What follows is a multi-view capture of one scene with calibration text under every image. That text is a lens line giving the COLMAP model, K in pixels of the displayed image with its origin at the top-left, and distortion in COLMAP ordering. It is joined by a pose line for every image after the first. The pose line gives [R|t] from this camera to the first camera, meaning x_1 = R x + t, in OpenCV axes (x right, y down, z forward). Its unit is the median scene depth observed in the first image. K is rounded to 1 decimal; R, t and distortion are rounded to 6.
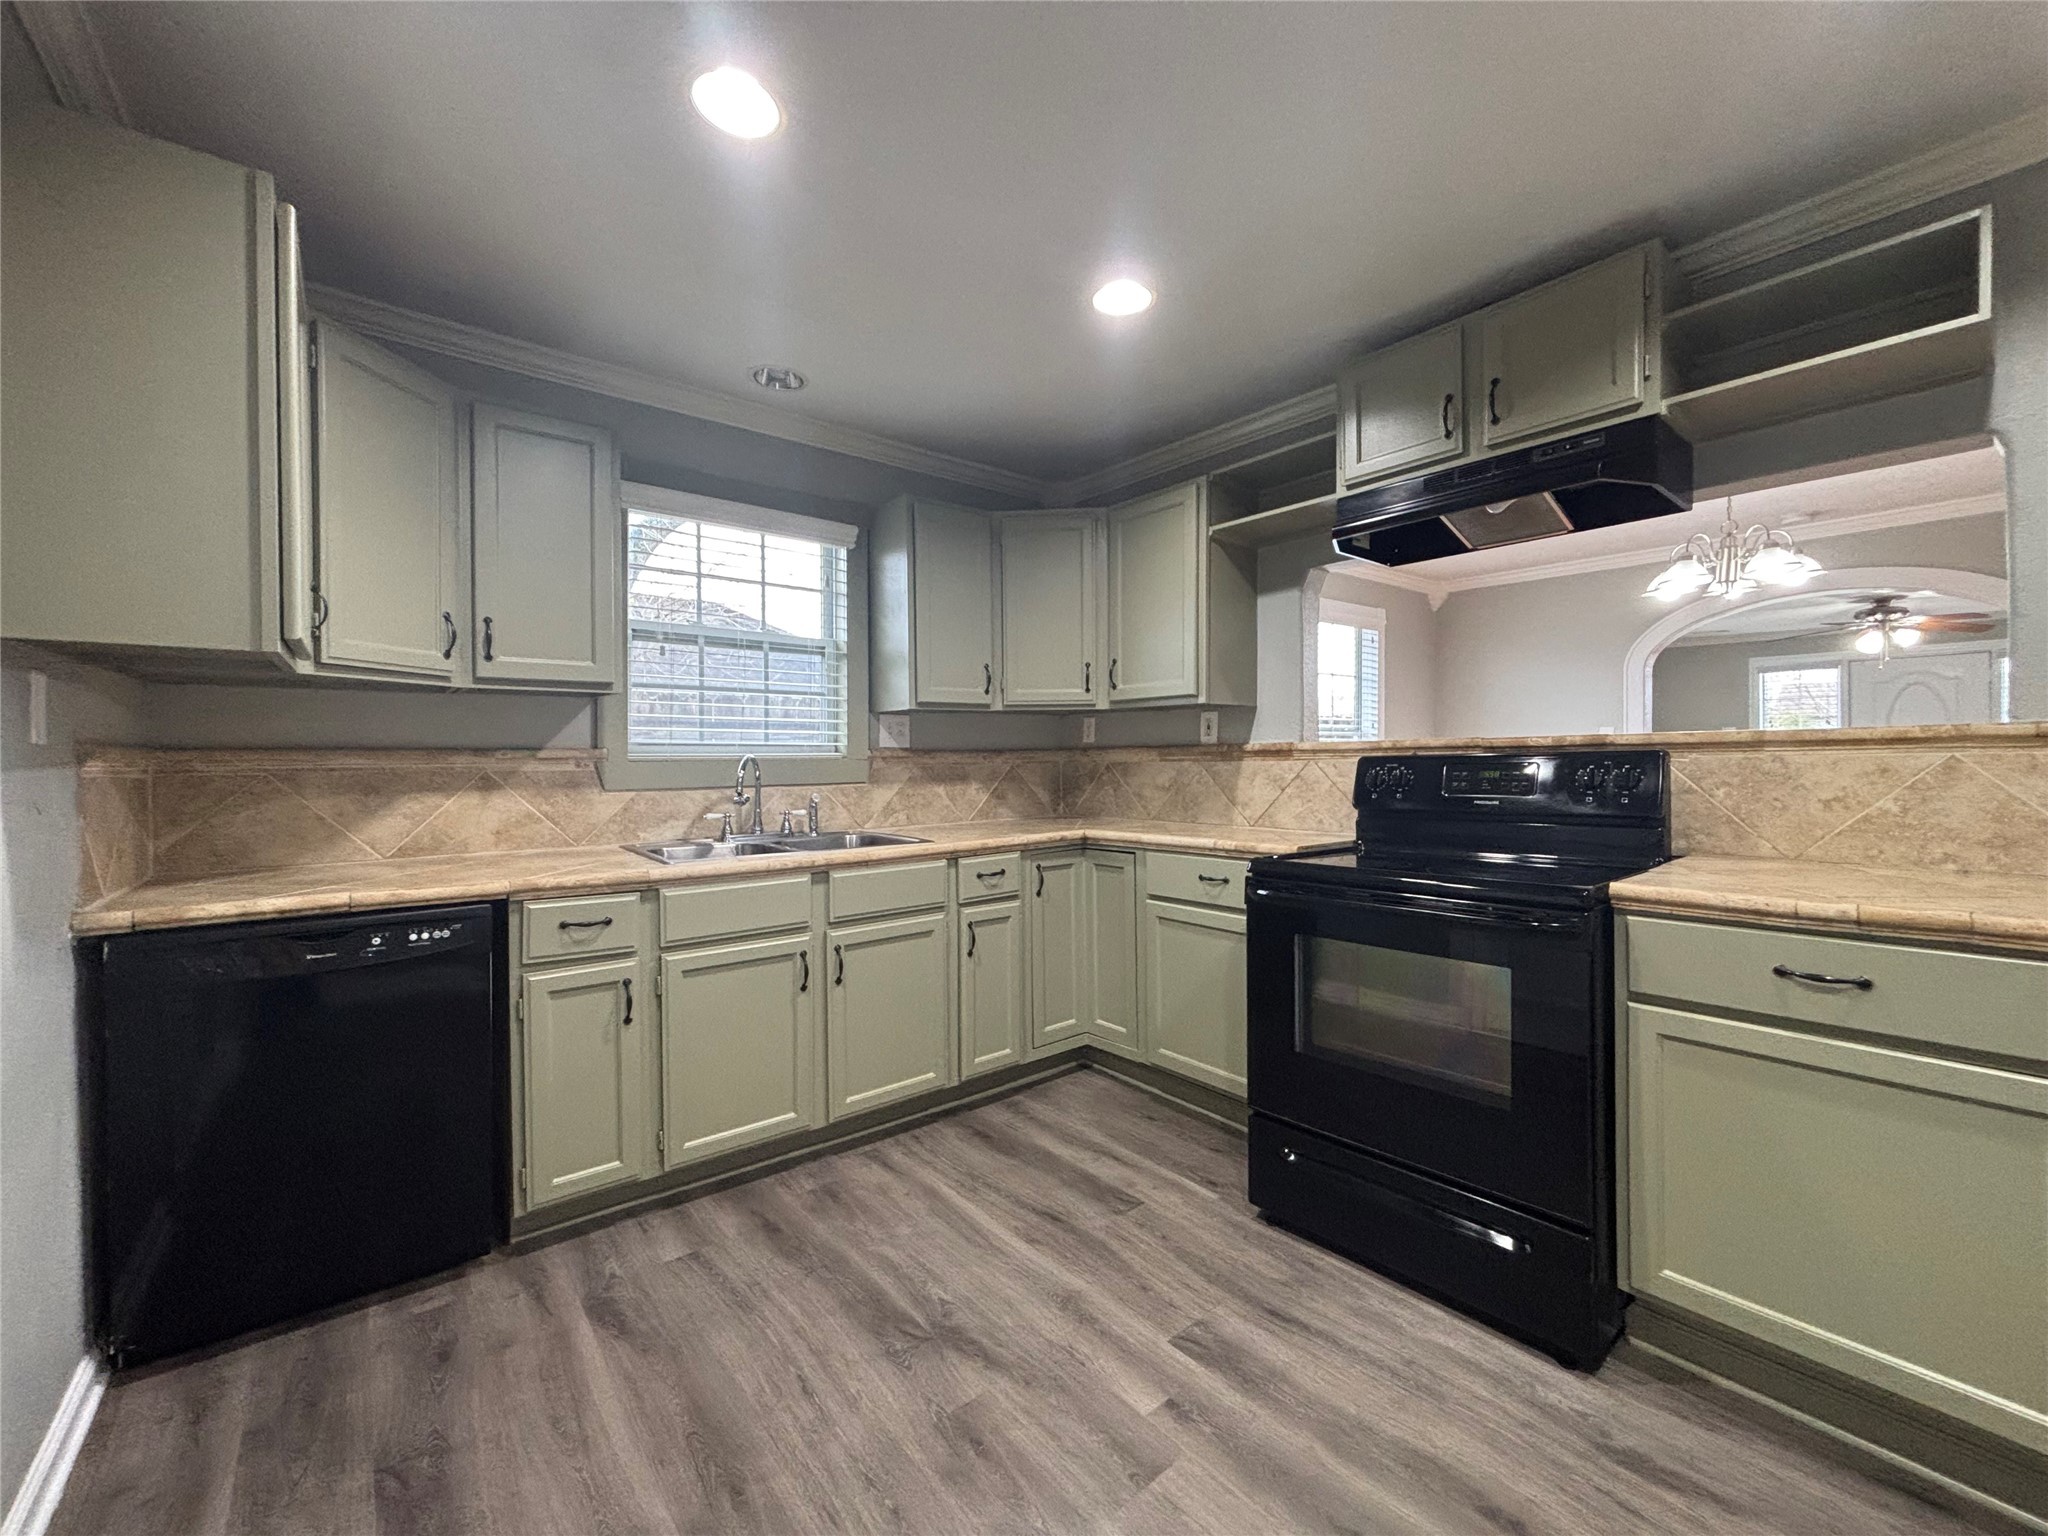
lens RADIAL K [[817.3, 0, 1024.0], [0, 817.3, 768.0], [0, 0, 1]] dist [0.022881, -0.000317]
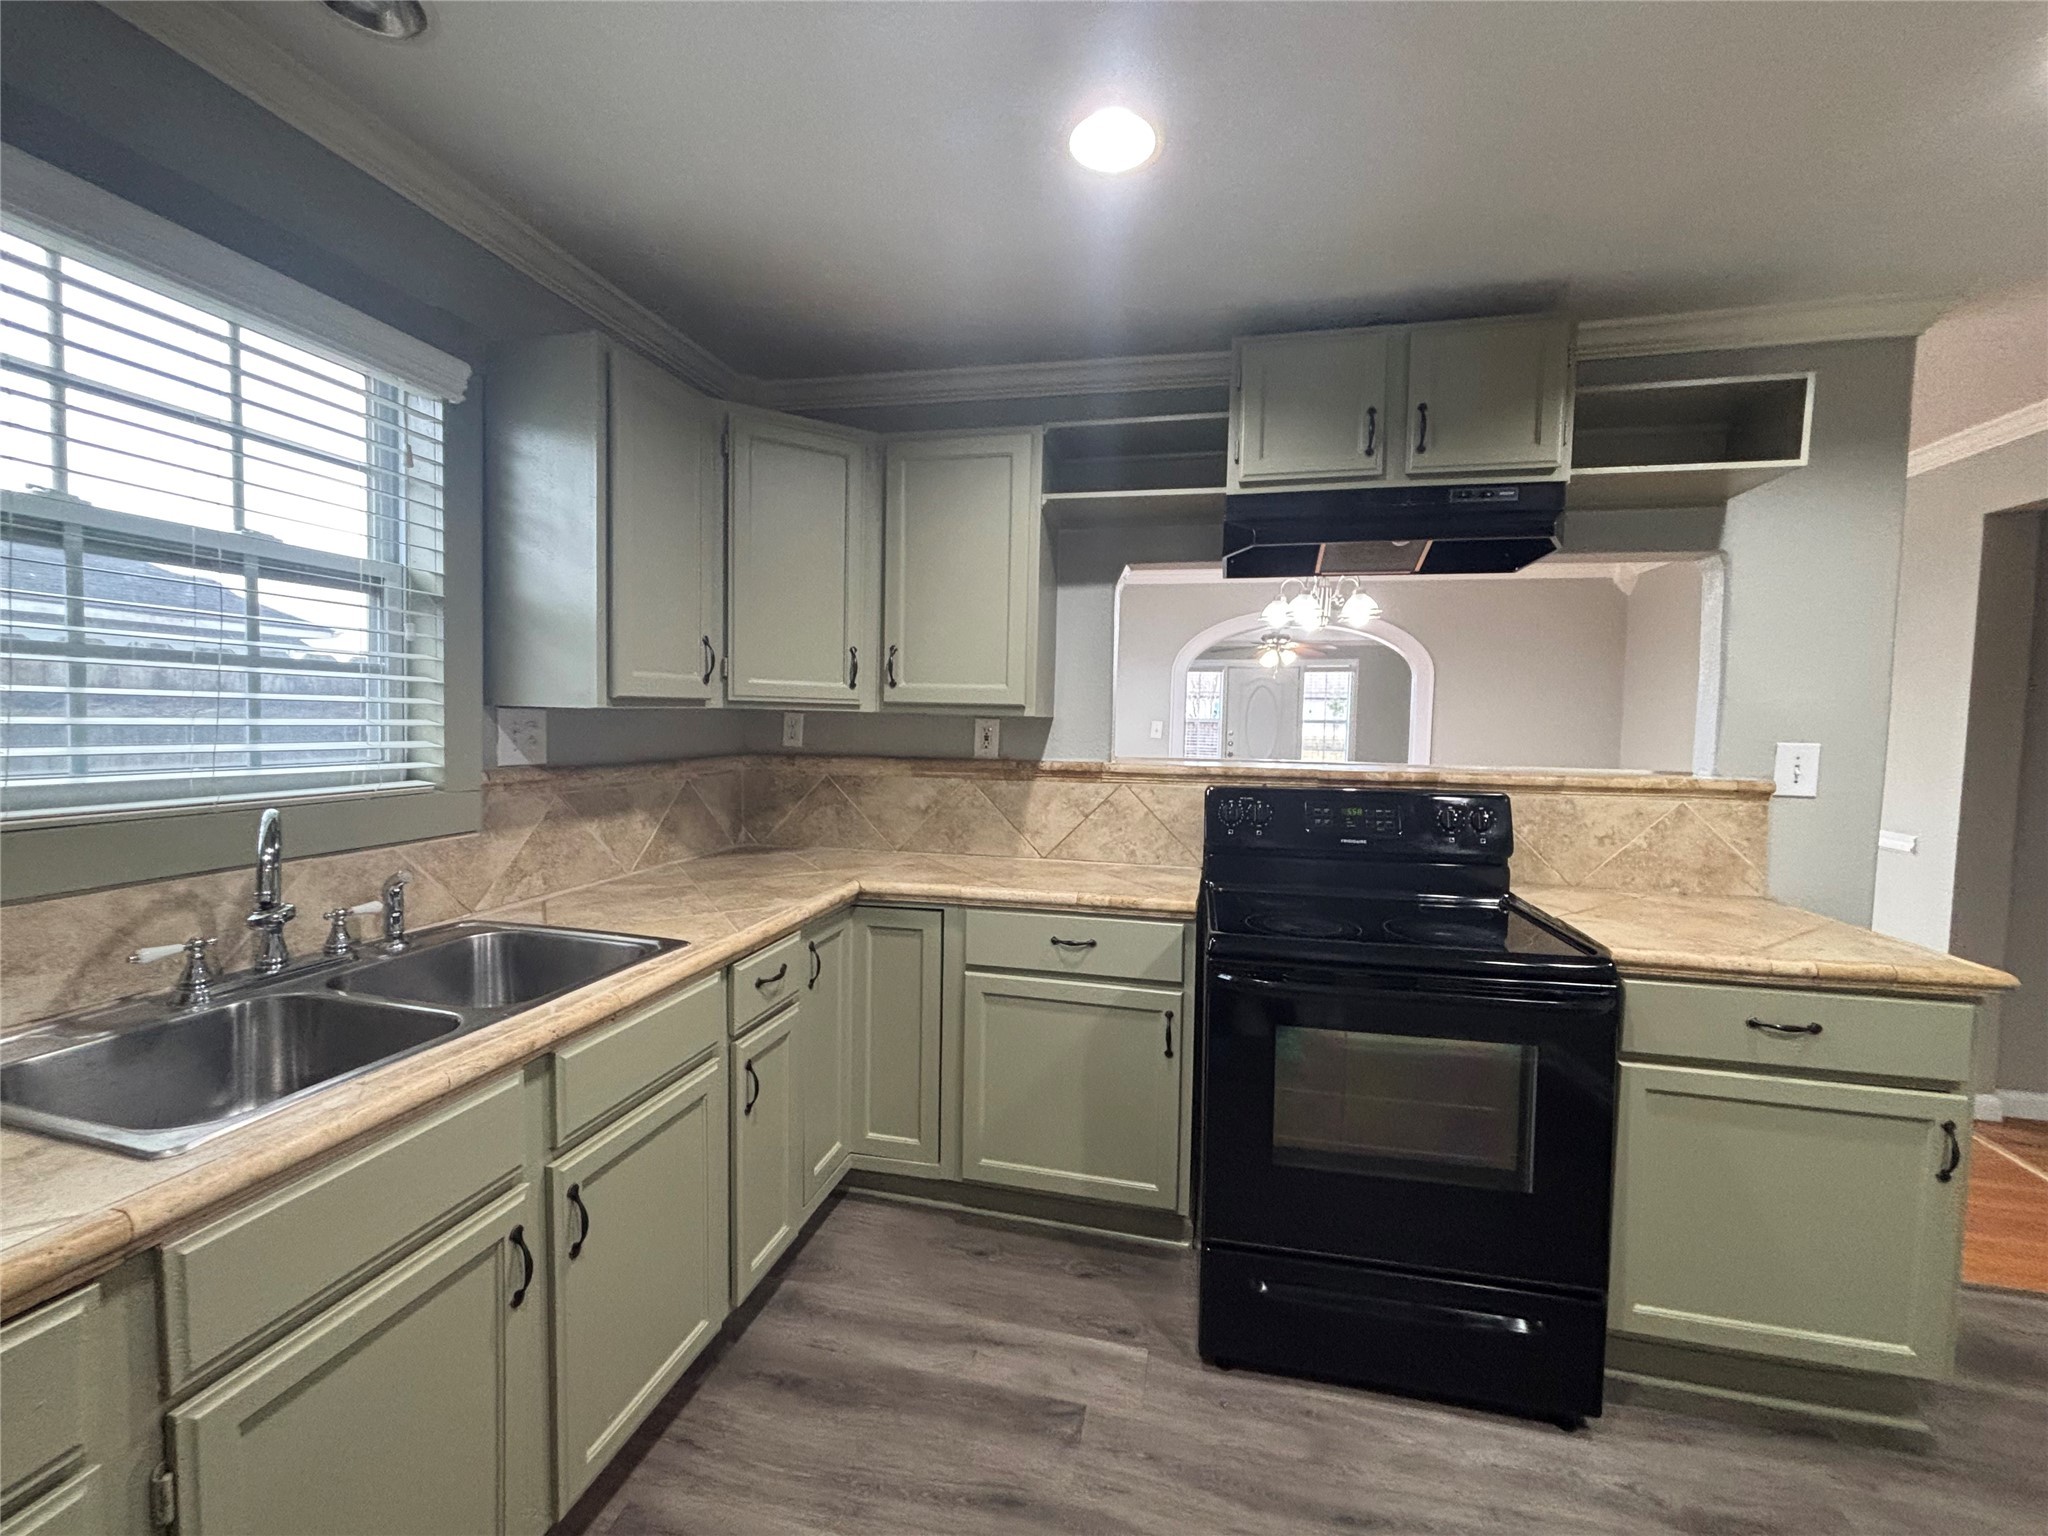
lens RADIAL K [[826.2, 0, 1024.0], [0, 826.2, 768.0], [0, 0, 1]] dist [0.010645, 0.000029]
pose [[0.797367, -0.015438, 0.603297, -0.270445], [-0.017021, 0.998700, 0.048052, -0.067437], [-0.603255, -0.048583, 0.796068, 0.362814]]
